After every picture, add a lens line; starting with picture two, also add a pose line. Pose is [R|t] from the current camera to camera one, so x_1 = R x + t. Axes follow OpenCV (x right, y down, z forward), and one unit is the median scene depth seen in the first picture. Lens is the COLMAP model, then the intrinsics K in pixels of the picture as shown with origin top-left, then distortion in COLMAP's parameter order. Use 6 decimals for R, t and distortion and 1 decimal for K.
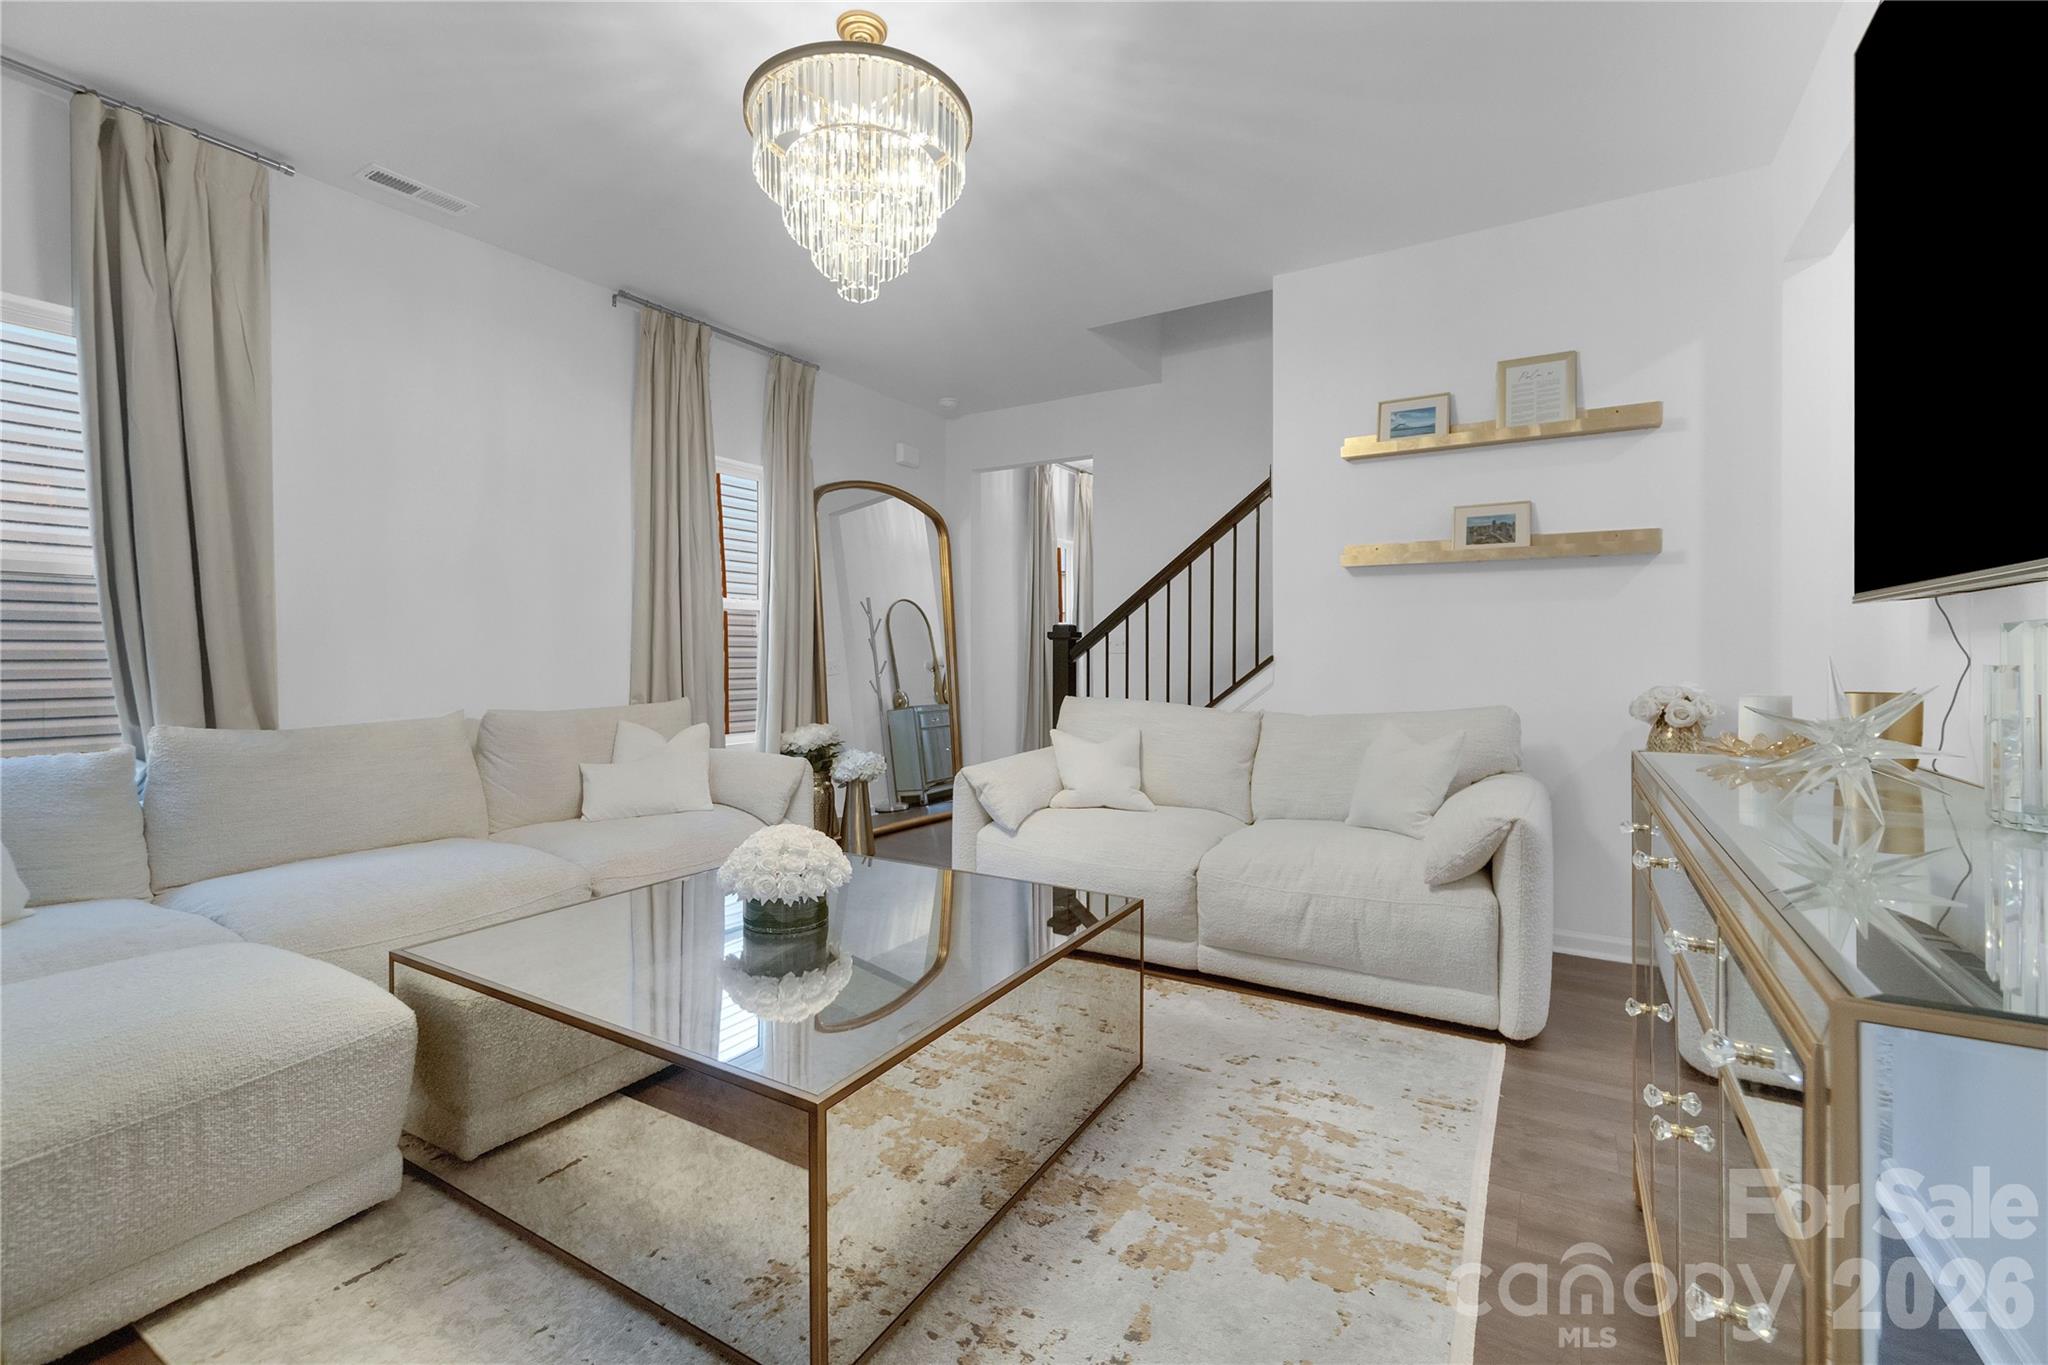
lens RADIAL K [[920.6, 0, 1009.8], [0, 920.6, 646.1], [0, 0, 1]] dist [0.000416, 0.000159]
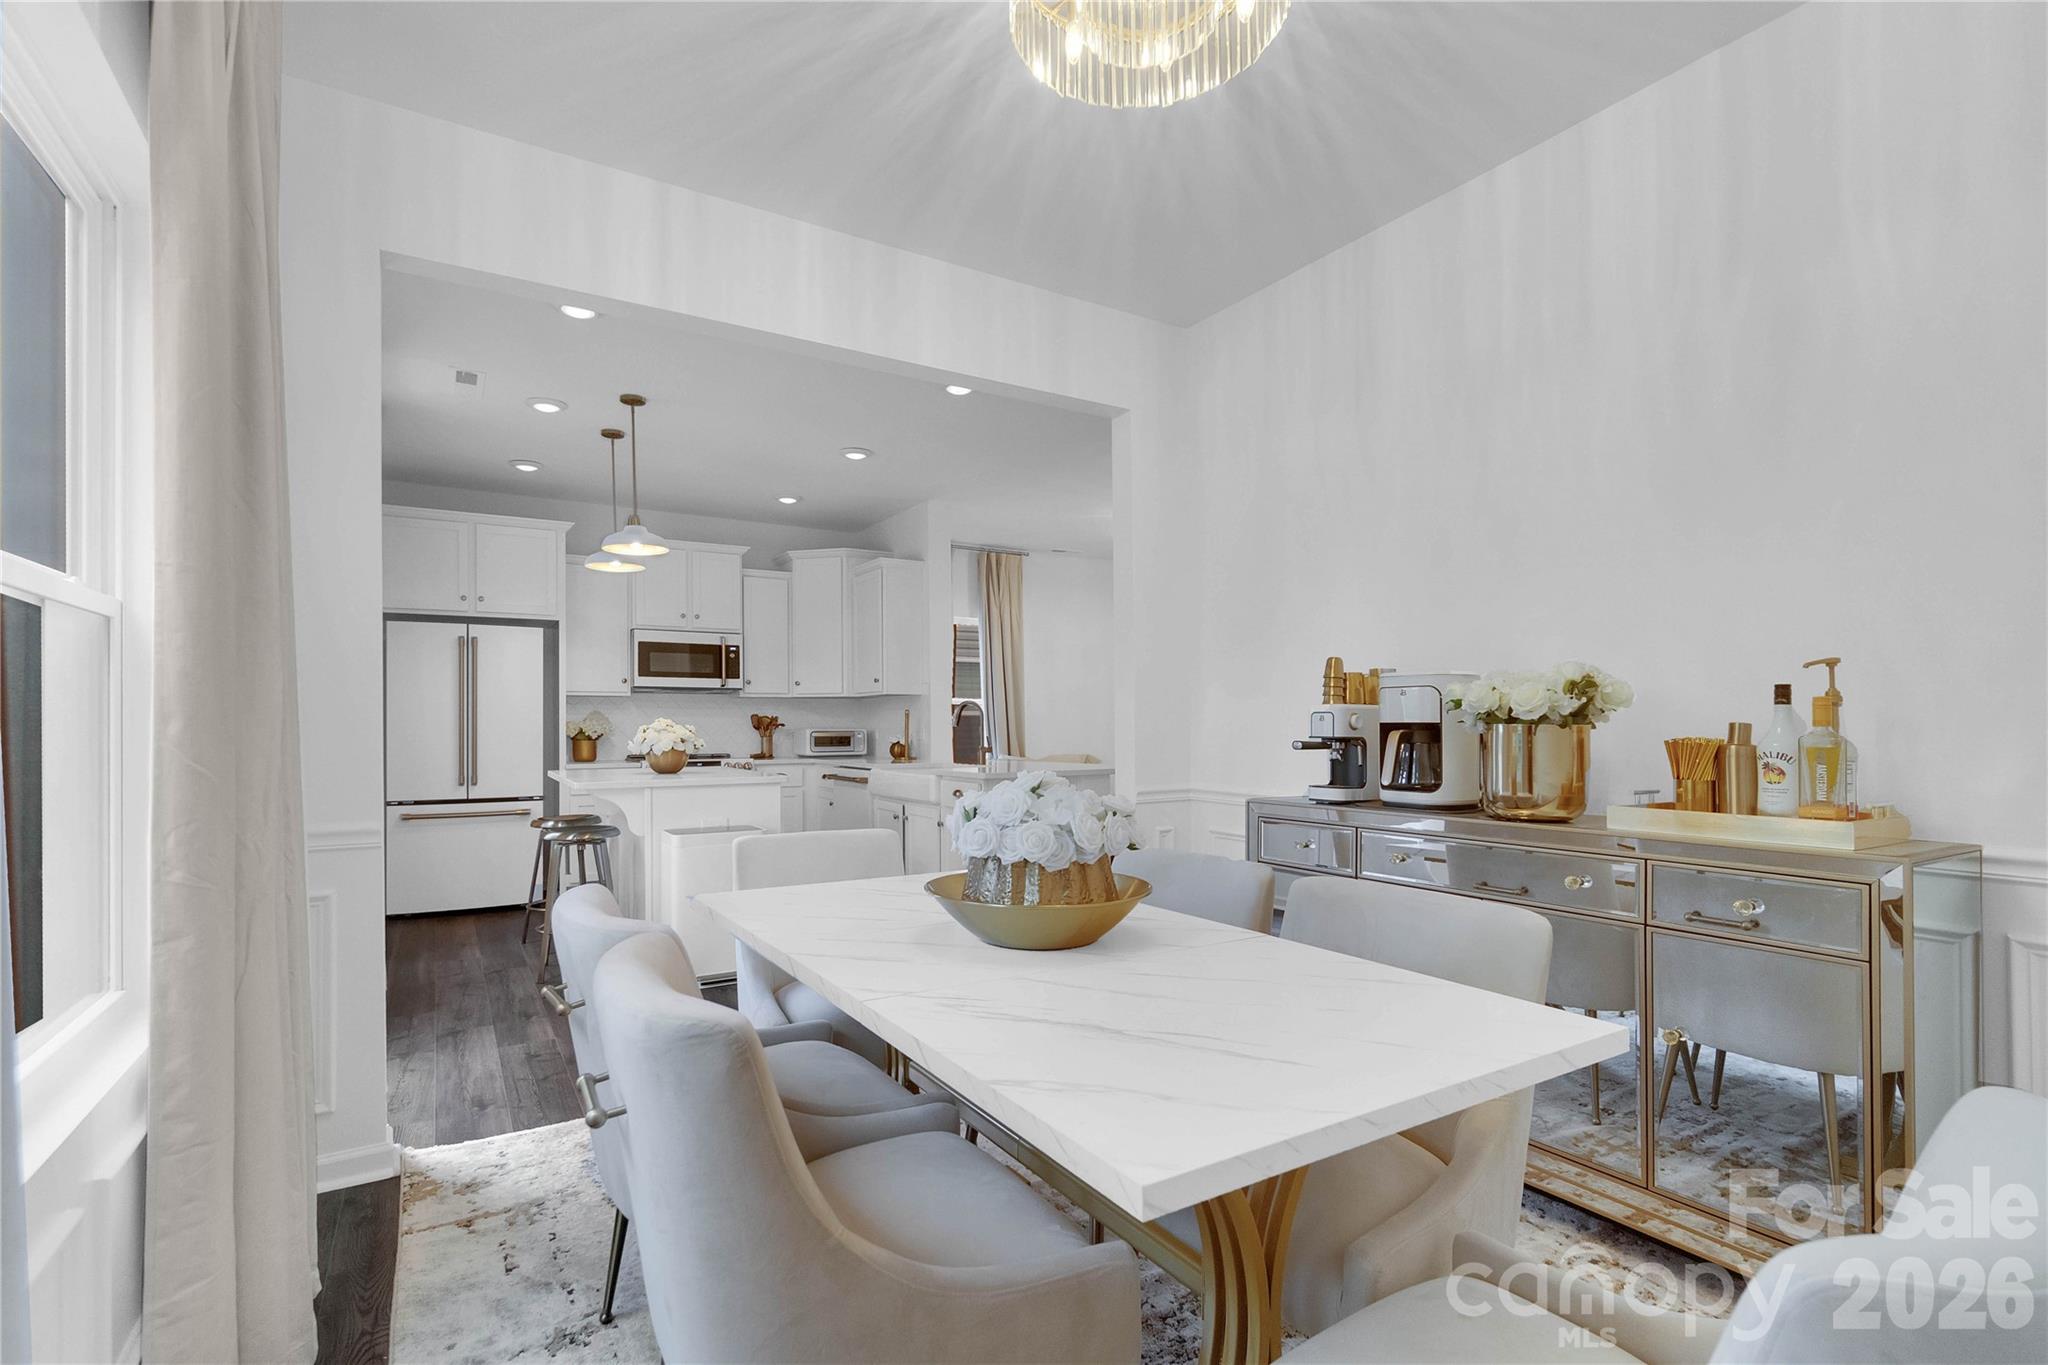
lens RADIAL K [[940.1, 0, 997.4], [0, 940.1, 725.1], [0, 0, 1]] dist [-0.000761, 0.000174]
pose [[0.887463, -0.007923, -0.460810, 0.407924], [0.010979, 0.999932, 0.003952, -0.018143], [0.460747, -0.008567, 0.887490, -1.469634]]
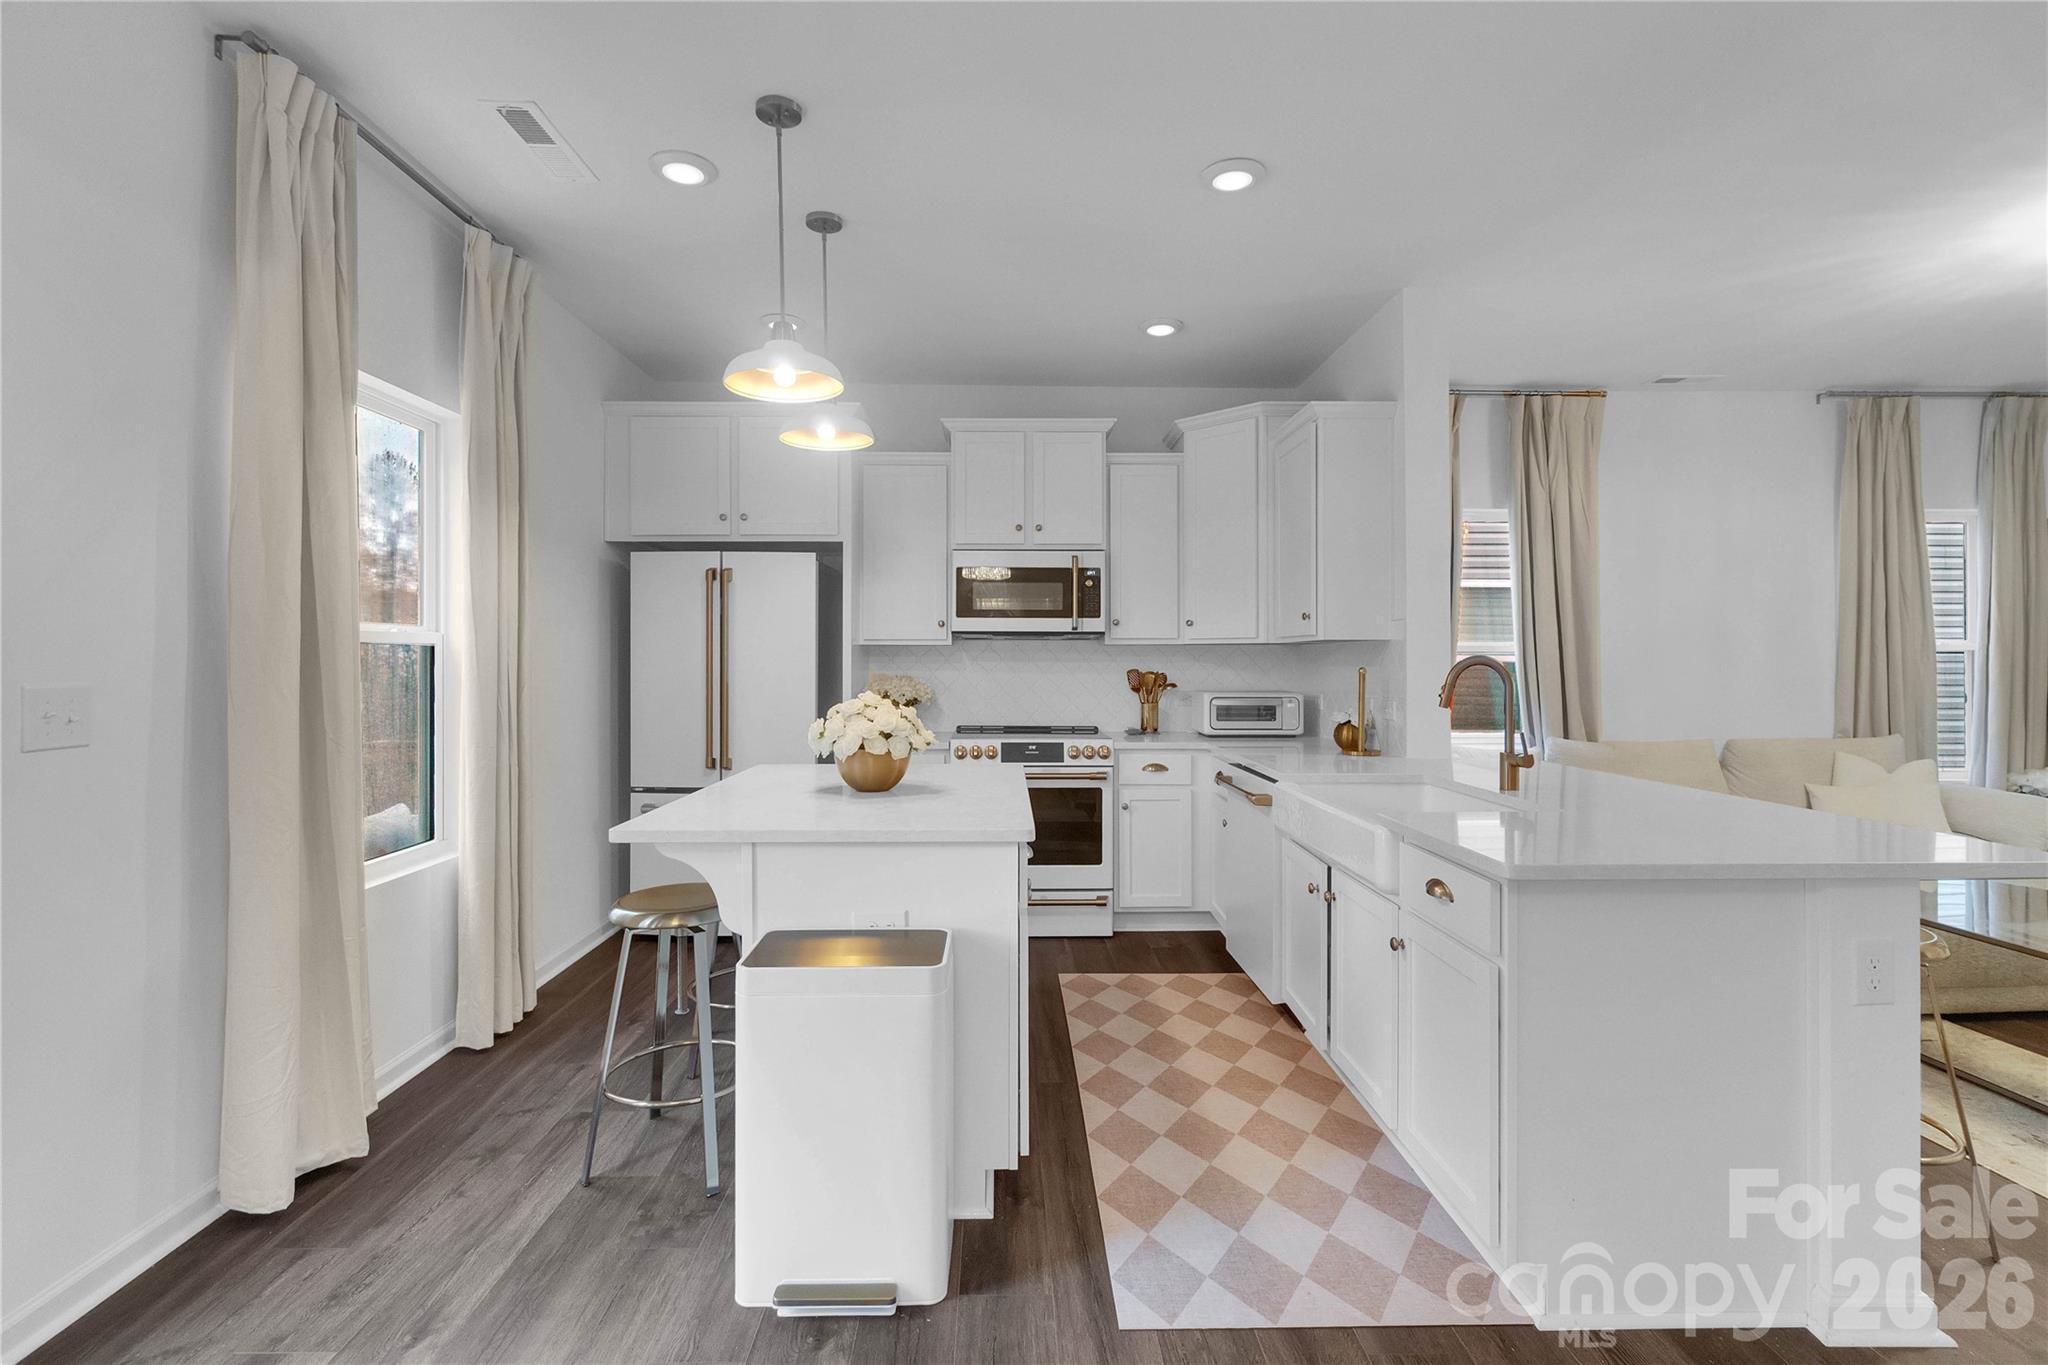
lens RADIAL K [[915.7, 0, 1021.2], [0, 915.7, 658.8], [0, 0, 1]] dist [-0.006248, 0.000182]
pose [[0.544074, -0.006639, -0.839011, -0.002766], [0.007740, 0.999966, -0.002894, -0.056482], [0.839002, -0.004919, 0.544107, -0.688949]]
